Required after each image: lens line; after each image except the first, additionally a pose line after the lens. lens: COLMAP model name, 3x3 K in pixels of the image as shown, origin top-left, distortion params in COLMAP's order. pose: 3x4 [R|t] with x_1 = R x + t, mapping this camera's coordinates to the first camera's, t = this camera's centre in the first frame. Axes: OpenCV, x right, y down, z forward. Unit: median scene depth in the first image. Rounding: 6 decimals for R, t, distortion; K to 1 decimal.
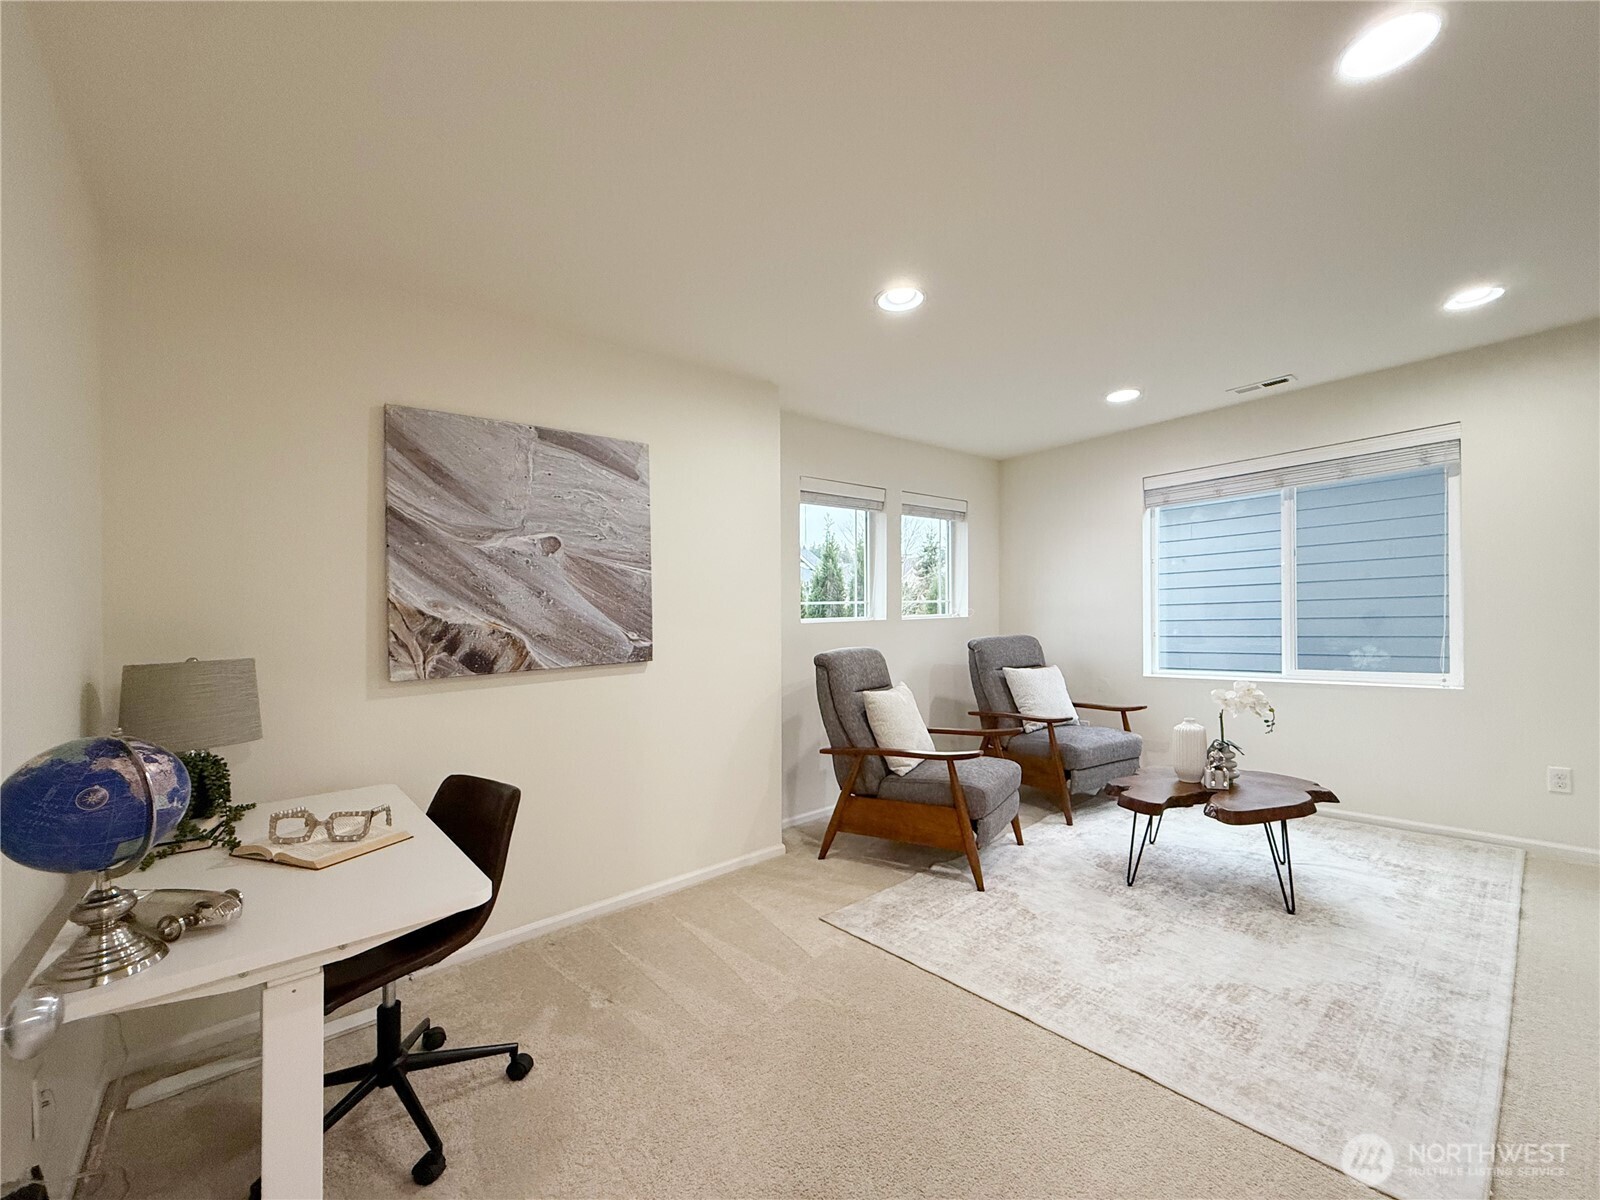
lens RADIAL K [[652.4, 0, 800.0], [0, 652.4, 600.0], [0, 0, 1]] dist [-0.001691, -0.000022]
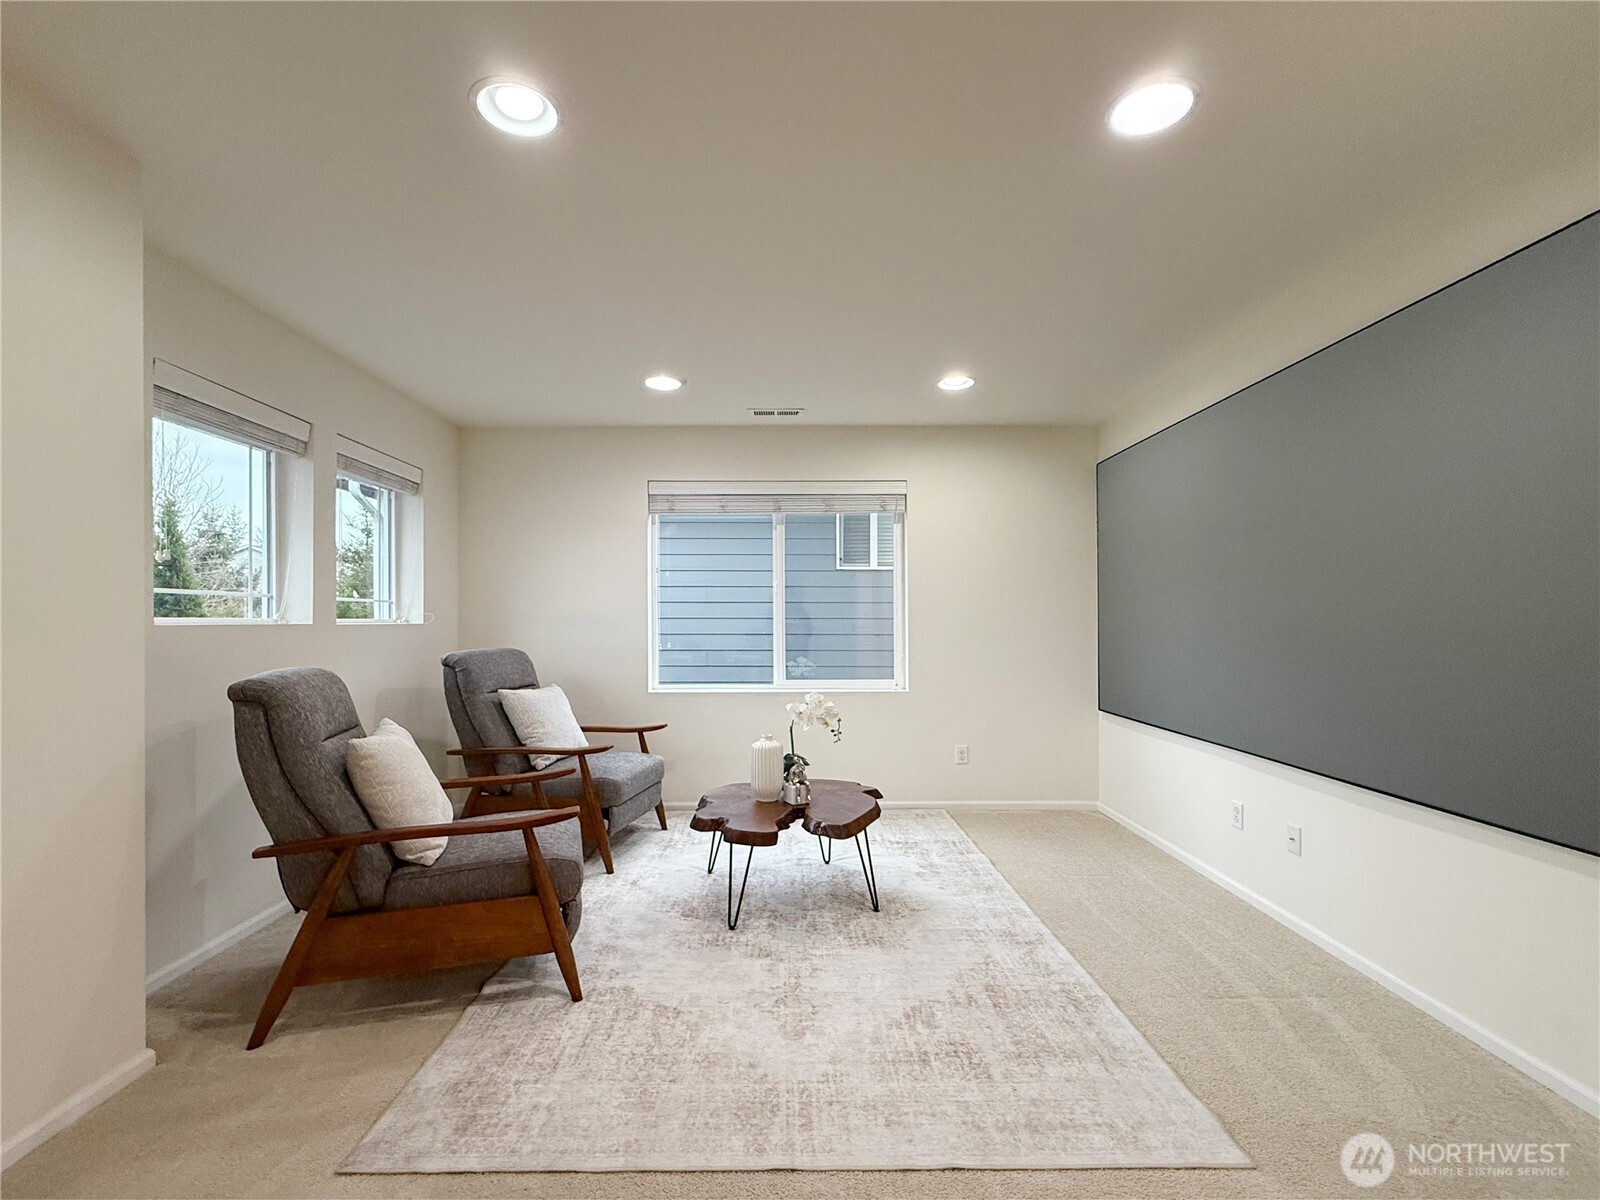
lens RADIAL K [[687.3, 0, 801.5], [0, 687.3, 632.5], [0, 0, 1]] dist [-0.000003, 0.000094]
pose [[0.630214, 0.020349, 0.776155, -0.139021], [-0.043317, 0.999021, 0.008980, 0.017112], [-0.775212, -0.039280, 0.630478, 0.285183]]
